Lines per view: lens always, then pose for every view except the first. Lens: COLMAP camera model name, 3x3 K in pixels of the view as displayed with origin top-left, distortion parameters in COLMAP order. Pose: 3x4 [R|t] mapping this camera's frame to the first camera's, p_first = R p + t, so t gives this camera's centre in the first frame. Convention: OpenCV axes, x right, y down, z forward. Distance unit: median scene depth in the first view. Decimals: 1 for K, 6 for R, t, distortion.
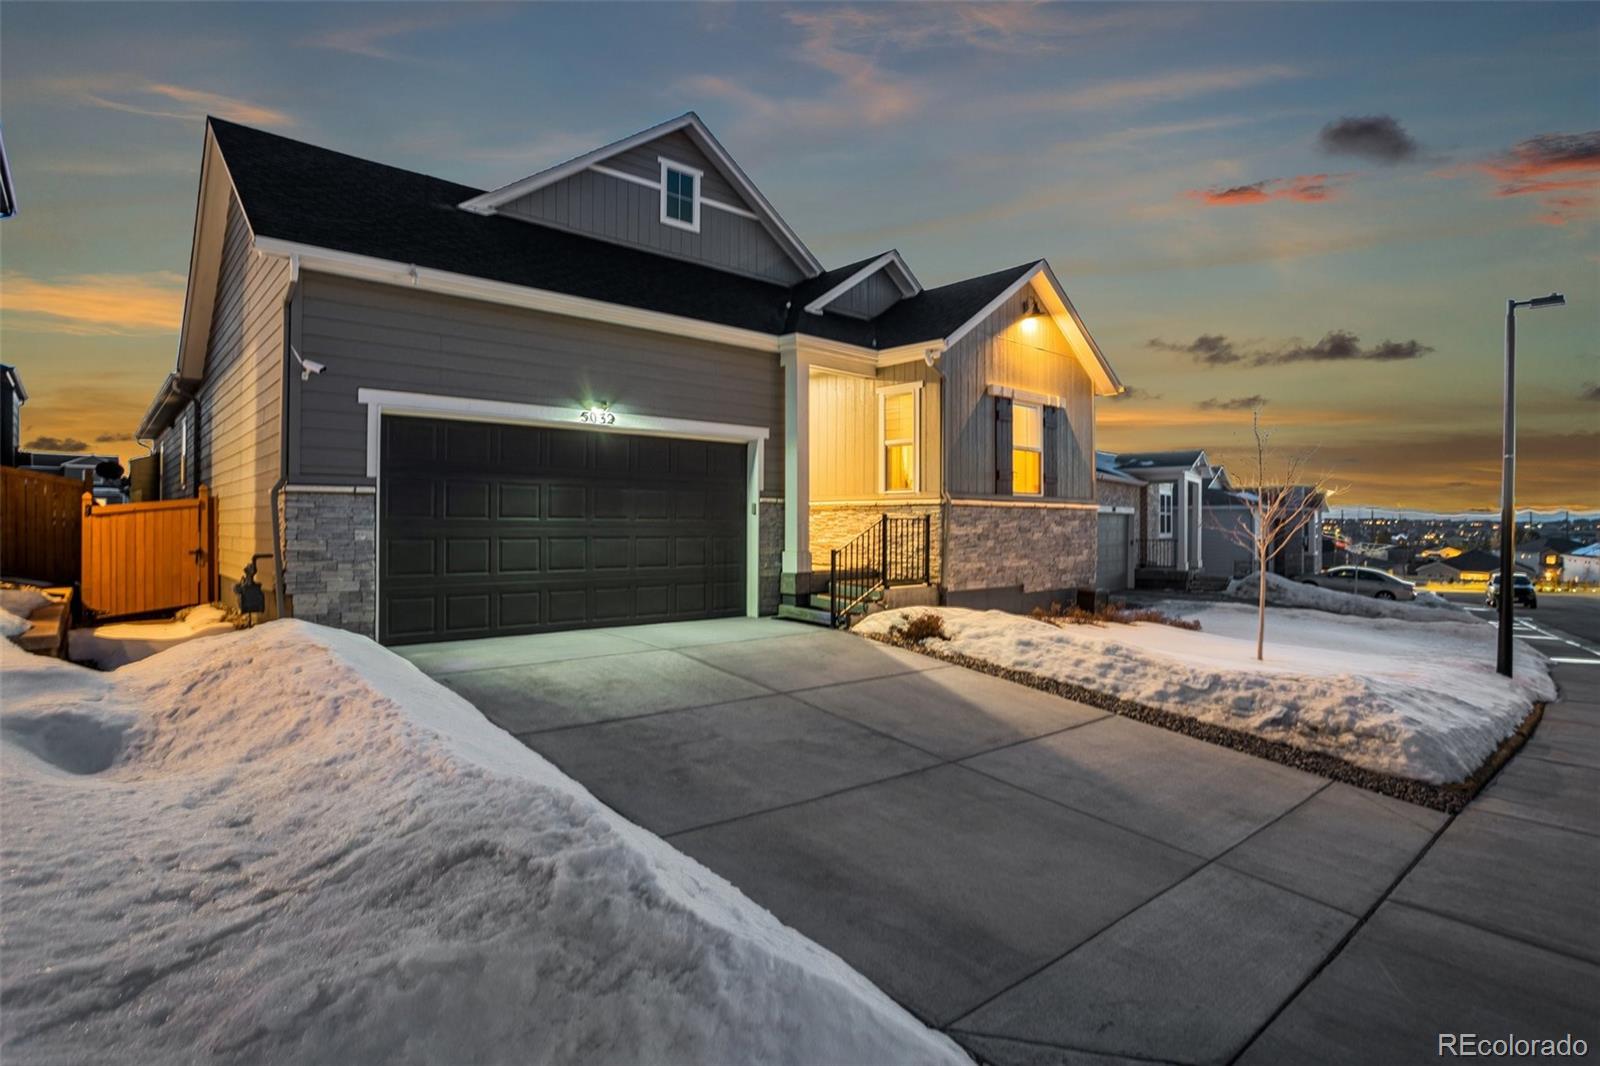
lens RADIAL K [[816.5, 0, 800.0], [0, 816.5, 533.0], [0, 0, 1]] dist [-0.035226, 0.000908]
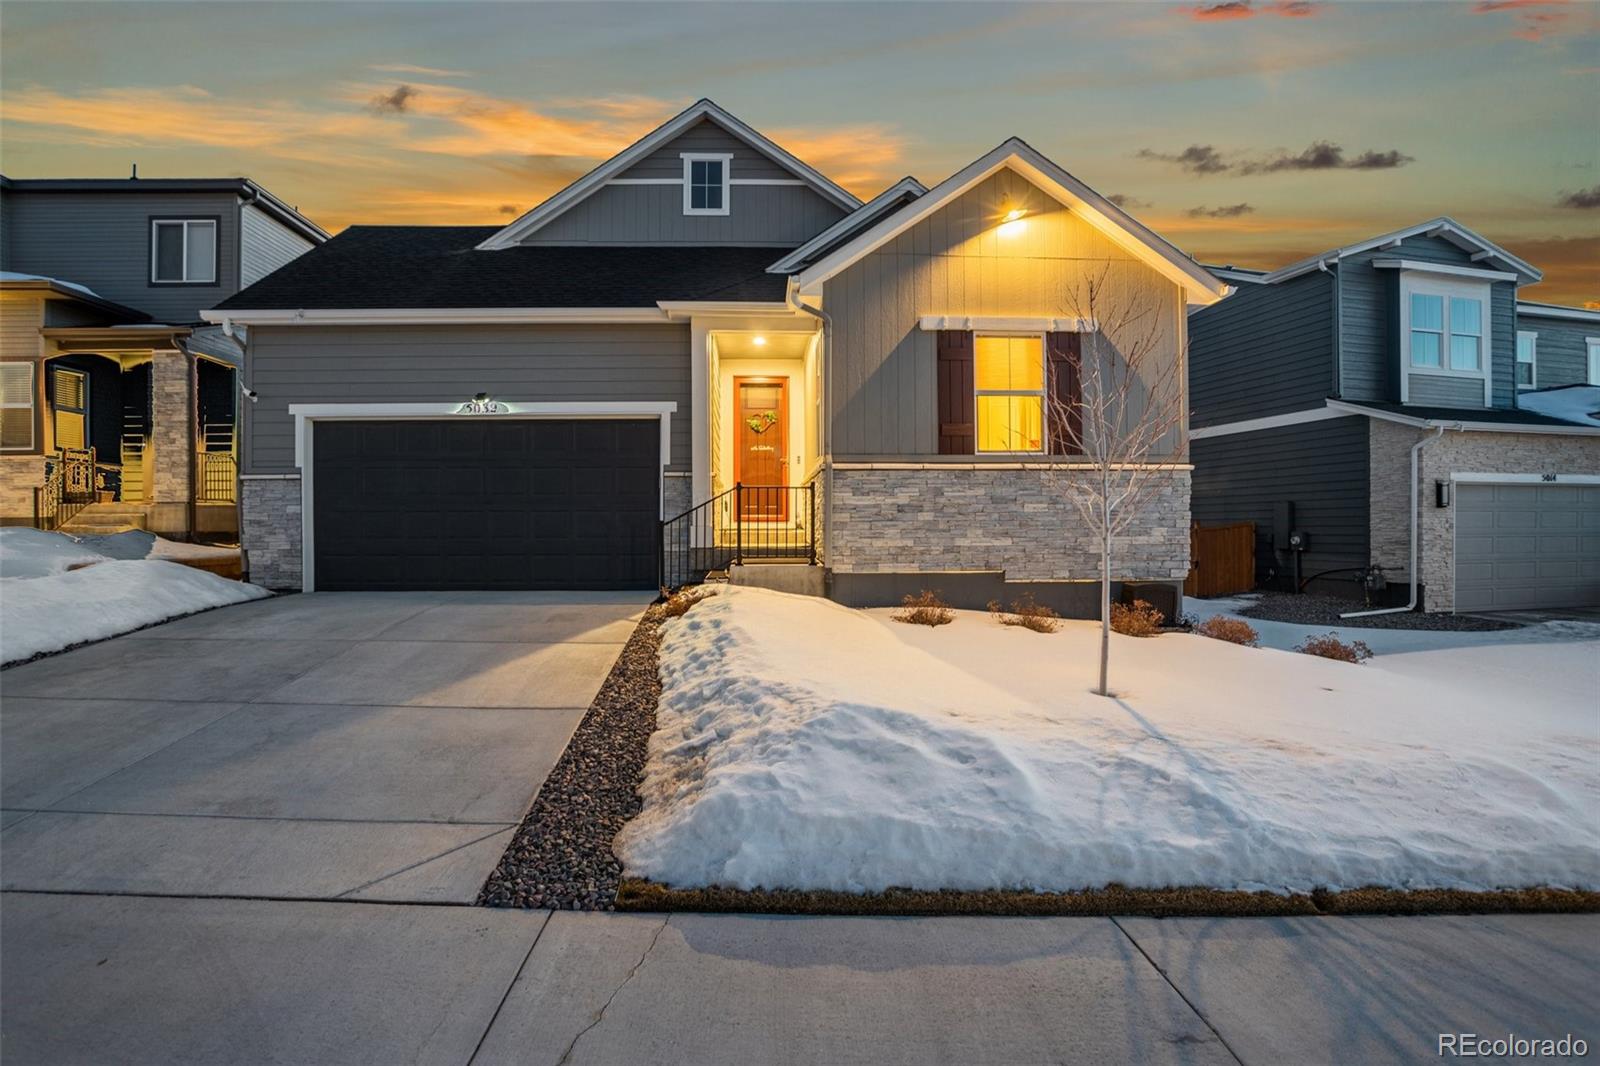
lens RADIAL K [[816.5, 0, 800.0], [0, 816.5, 533.0], [0, 0, 1]] dist [-0.035226, 0.000908]
pose [[0.773918, -0.003816, -0.633274, 0.622933], [0.001025, 0.999988, -0.004772, 0.031566], [0.633285, 0.003044, 0.773913, 0.298085]]
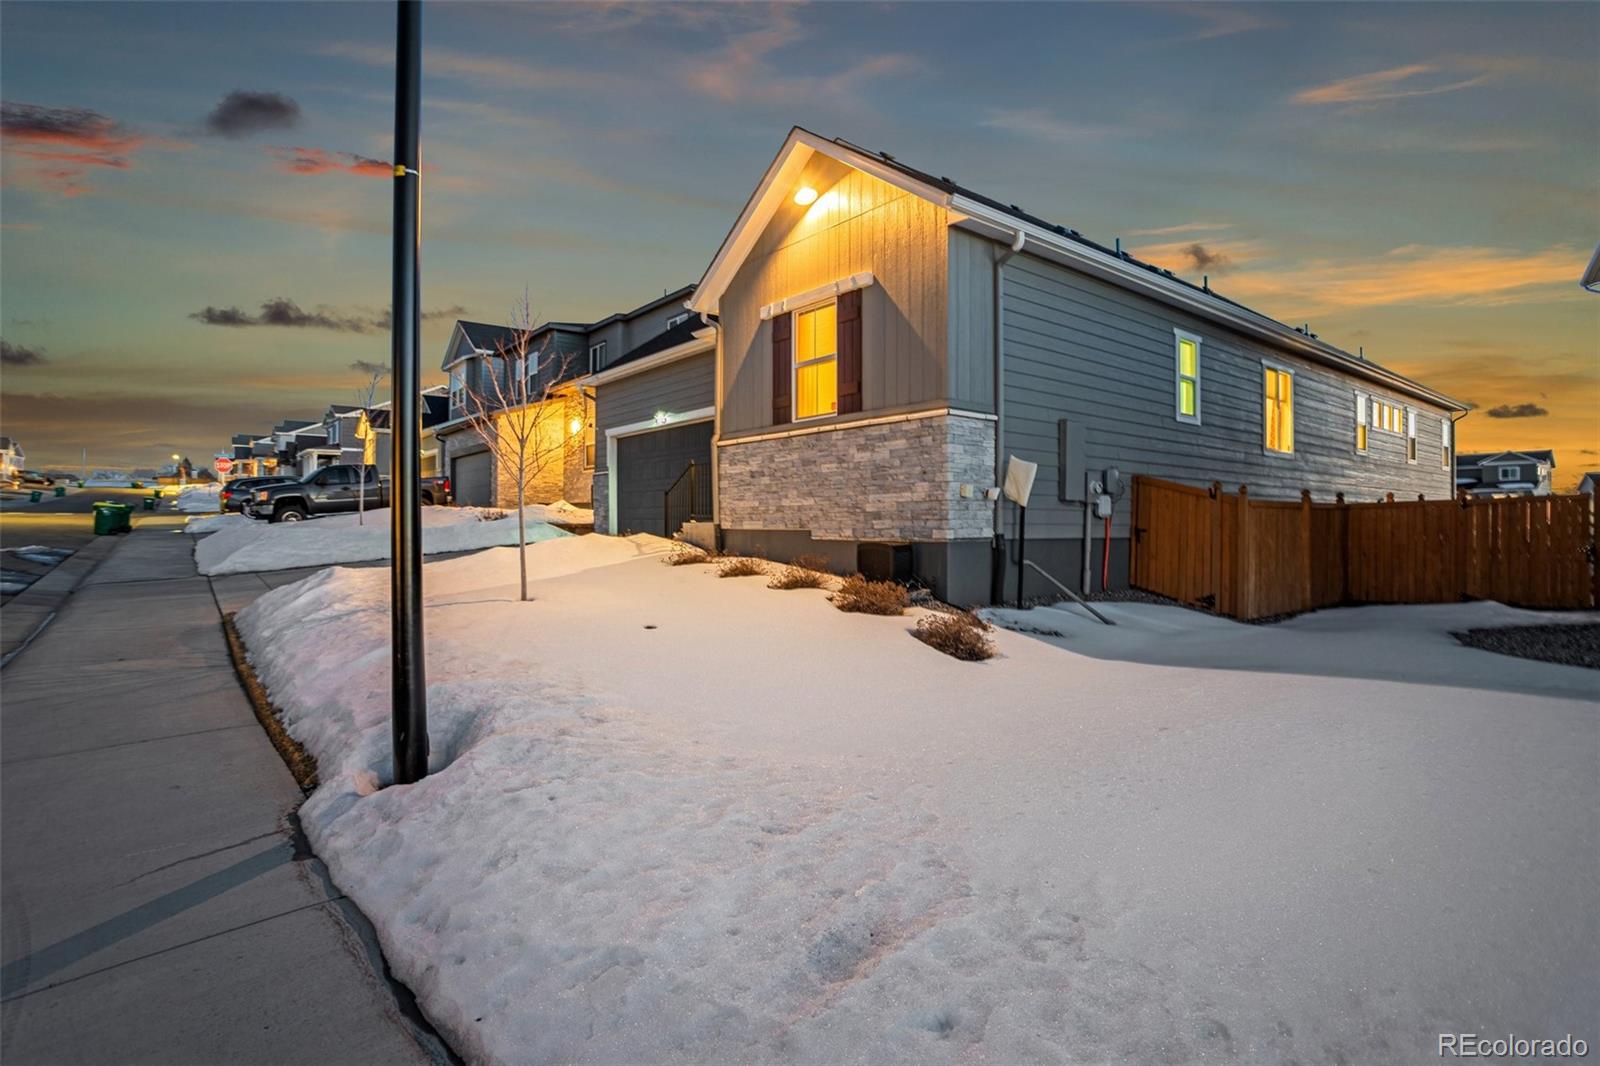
lens RADIAL K [[816.5, 0, 800.0], [0, 816.5, 533.0], [0, 0, 1]] dist [-0.035226, 0.000908]
pose [[-0.073135, 0.008273, -0.997288, 1.114925], [-0.008339, 0.999926, 0.008907, 0.061504], [0.997287, 0.008968, -0.073060, 1.073629]]
